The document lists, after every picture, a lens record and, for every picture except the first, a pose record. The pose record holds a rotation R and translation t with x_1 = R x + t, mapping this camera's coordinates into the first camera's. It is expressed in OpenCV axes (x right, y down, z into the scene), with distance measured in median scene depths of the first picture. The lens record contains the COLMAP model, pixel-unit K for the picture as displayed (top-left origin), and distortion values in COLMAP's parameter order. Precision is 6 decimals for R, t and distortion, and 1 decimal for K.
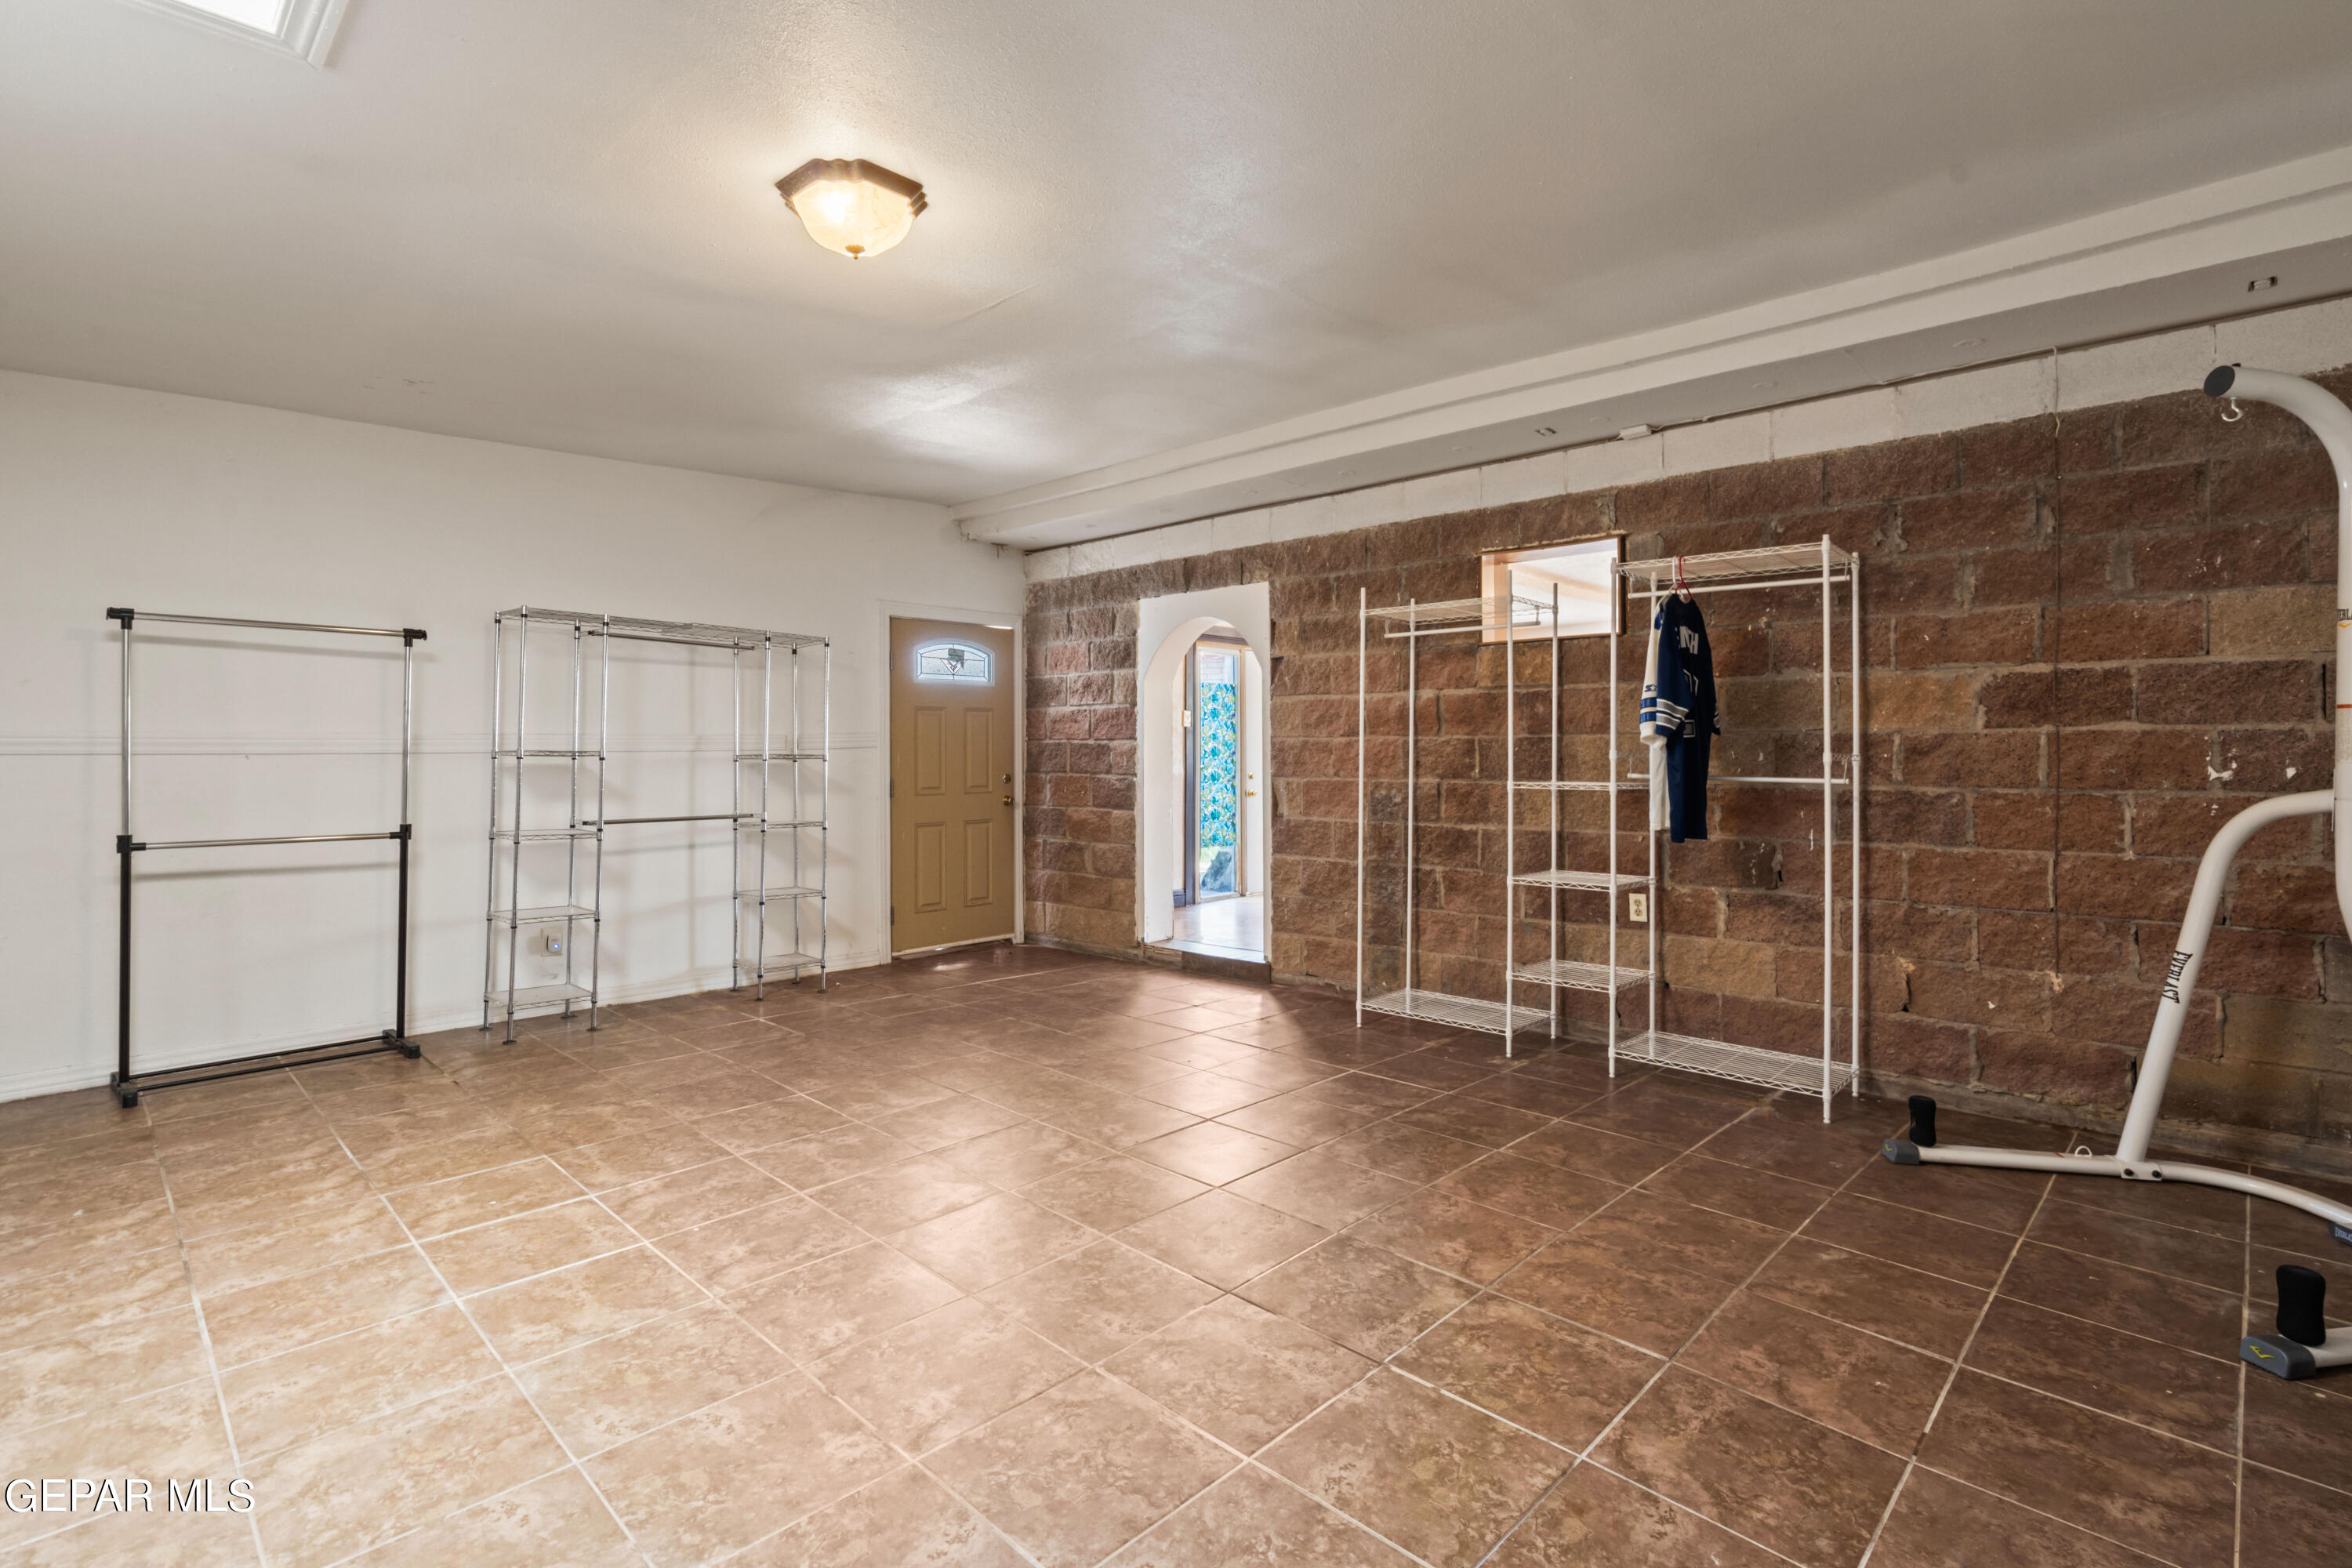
lens RADIAL K [[1091.7, 0, 1167.7], [0, 1091.7, 745.1], [0, 0, 1]] dist [-0.008332, 0.002898]
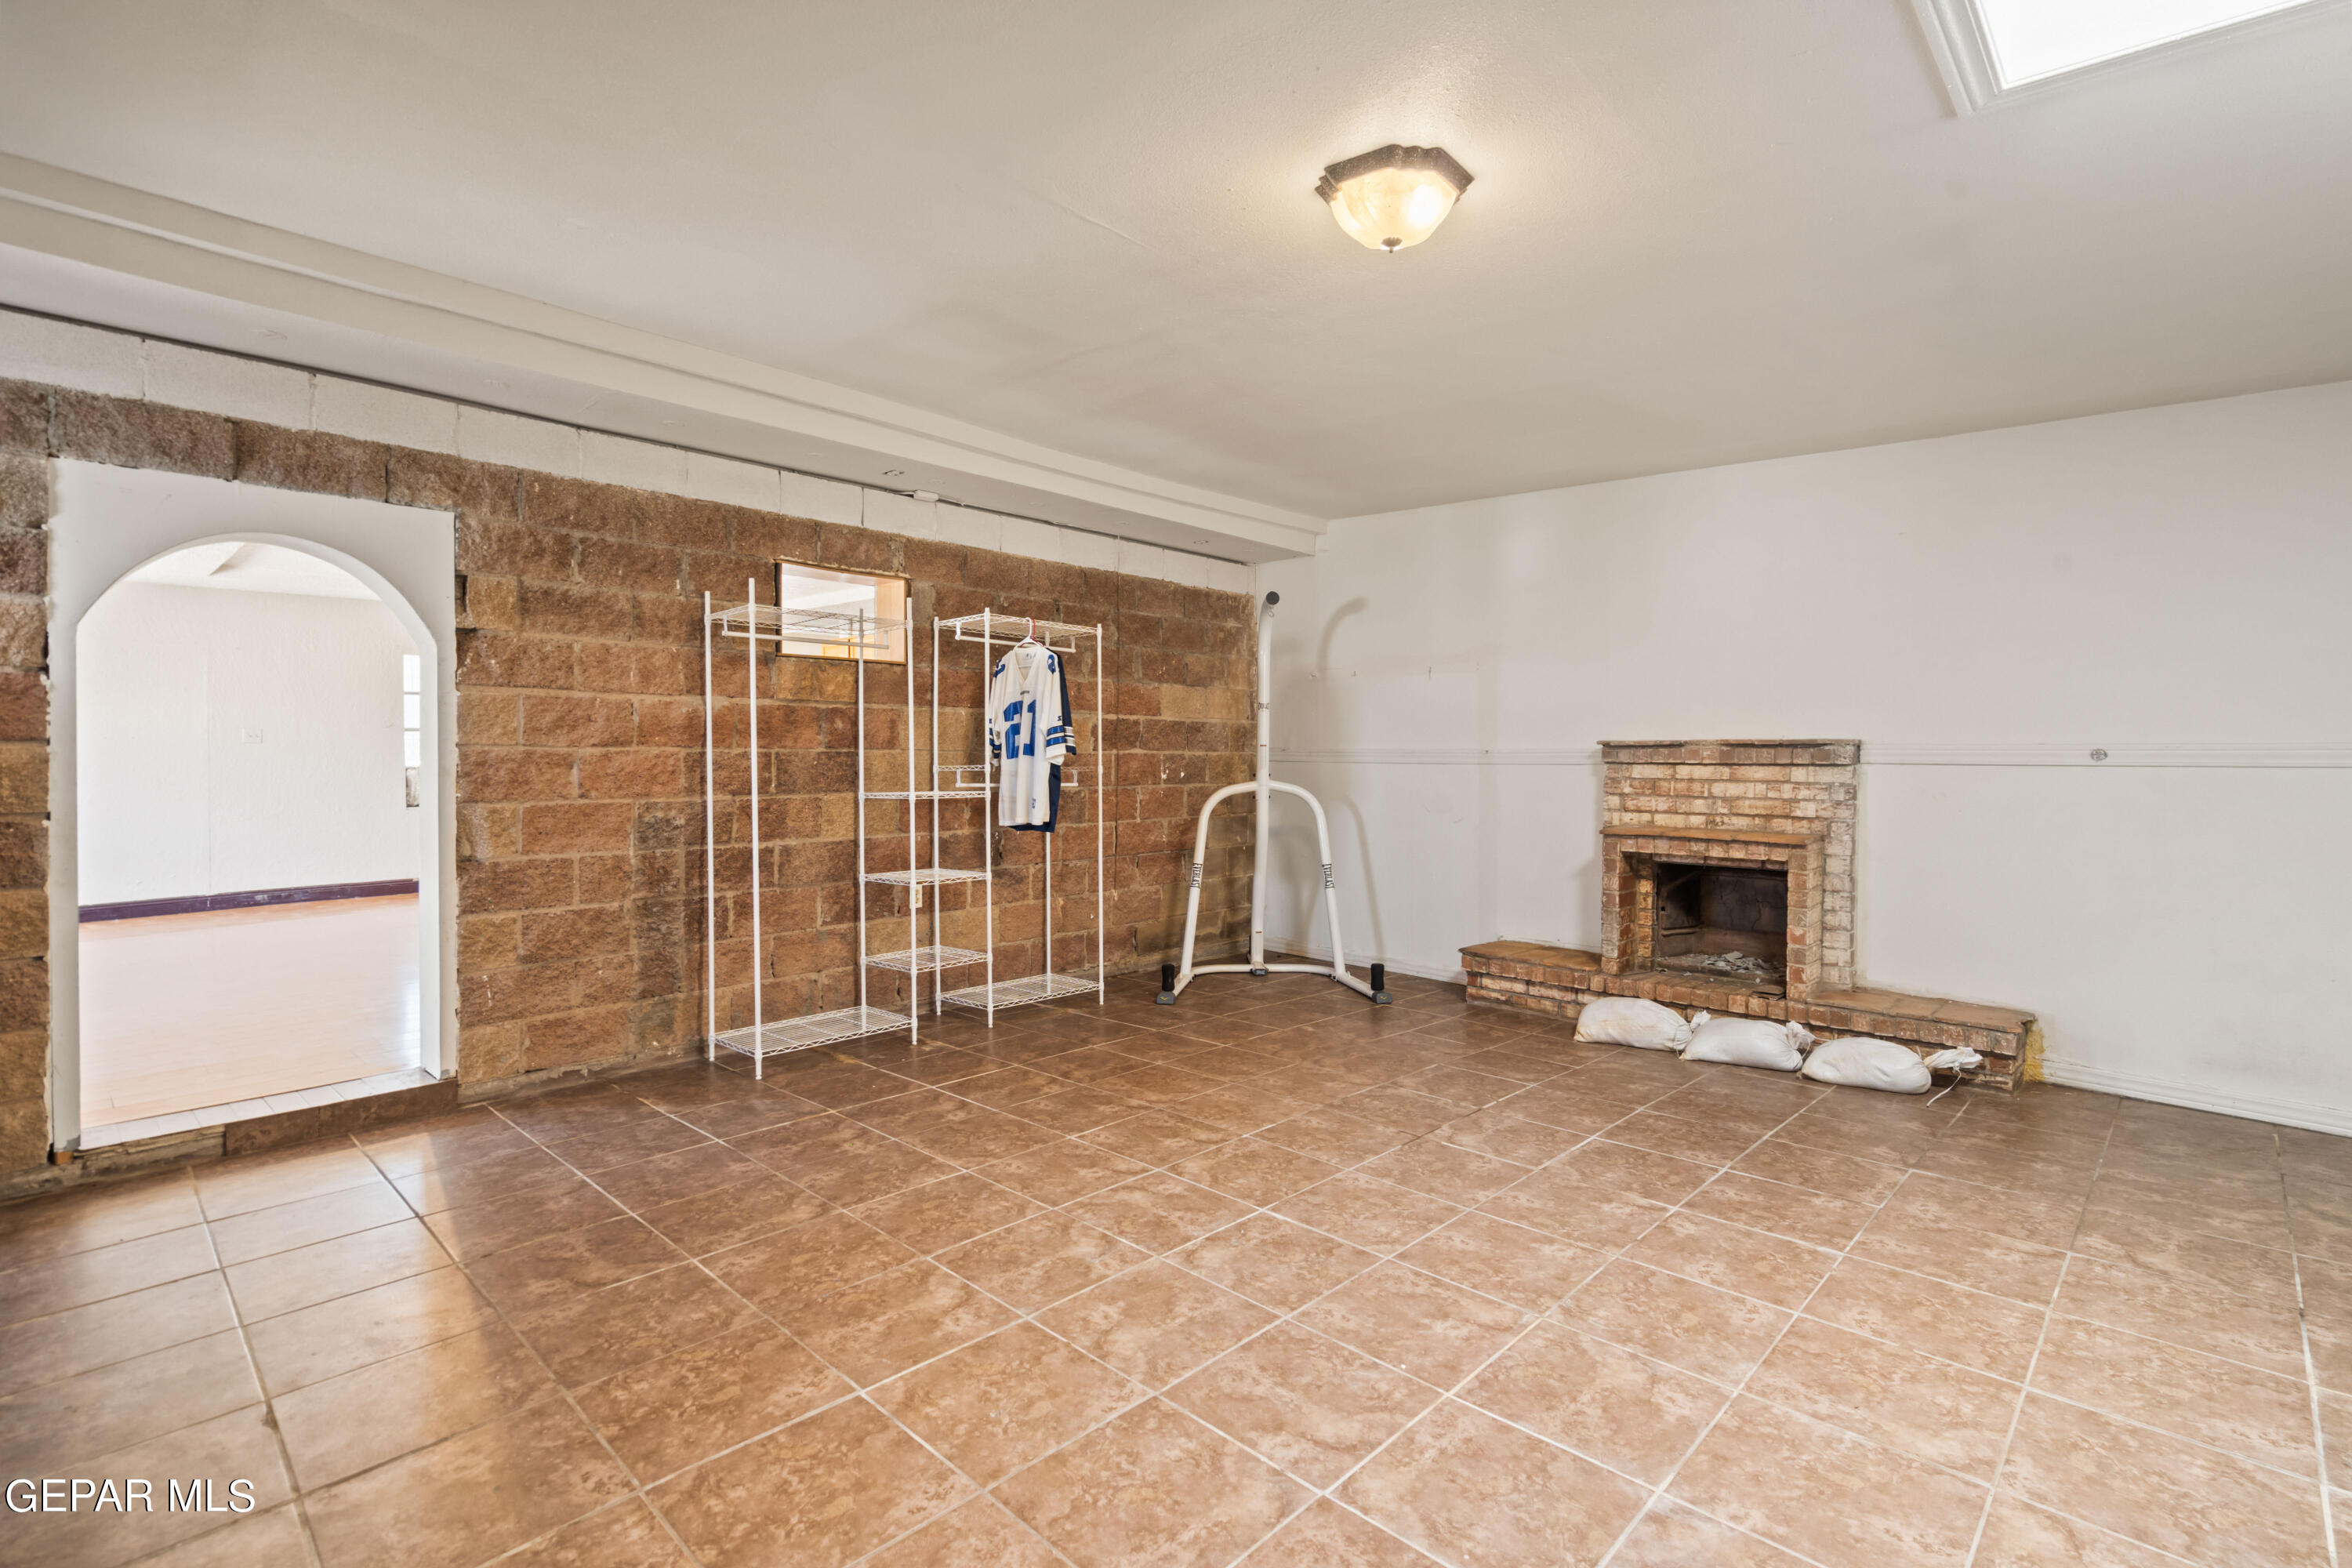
lens RADIAL K [[1091.7, 0, 1176.0], [0, 1091.7, 780.5], [0, 0, 1]] dist [-0.008332, 0.002898]
pose [[-0.006626, -0.017376, 0.999827, -0.842999], [-0.006737, 0.999827, 0.017331, 0.000048], [-0.999955, -0.006621, -0.006742, 0.807898]]
